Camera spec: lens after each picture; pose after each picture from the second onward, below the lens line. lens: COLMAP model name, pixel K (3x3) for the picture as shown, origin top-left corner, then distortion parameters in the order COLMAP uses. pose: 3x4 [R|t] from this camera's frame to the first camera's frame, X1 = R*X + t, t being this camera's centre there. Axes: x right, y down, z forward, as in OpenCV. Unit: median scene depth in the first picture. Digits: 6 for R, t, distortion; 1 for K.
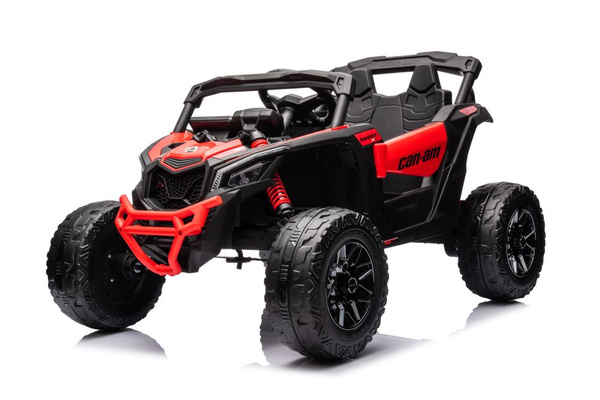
lens RADIAL K [[994.5, 0, 278.4], [0, 994.5, 233.7], [0, 0, 1]] dist [0.300048, 0.000000]
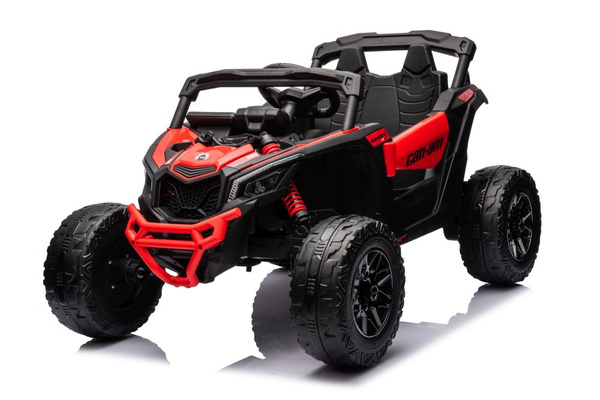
lens RADIAL K [[1154.7, 0, 338.0], [0, 1154.7, 204.6], [0, 0, 1]] dist [0.365661, 0.000000]
pose [[0.992240, -0.031548, 0.120271, -0.090152], [0.026137, 0.998585, 0.046306, -0.083331], [-0.121561, -0.042803, 0.991661, -0.141229]]
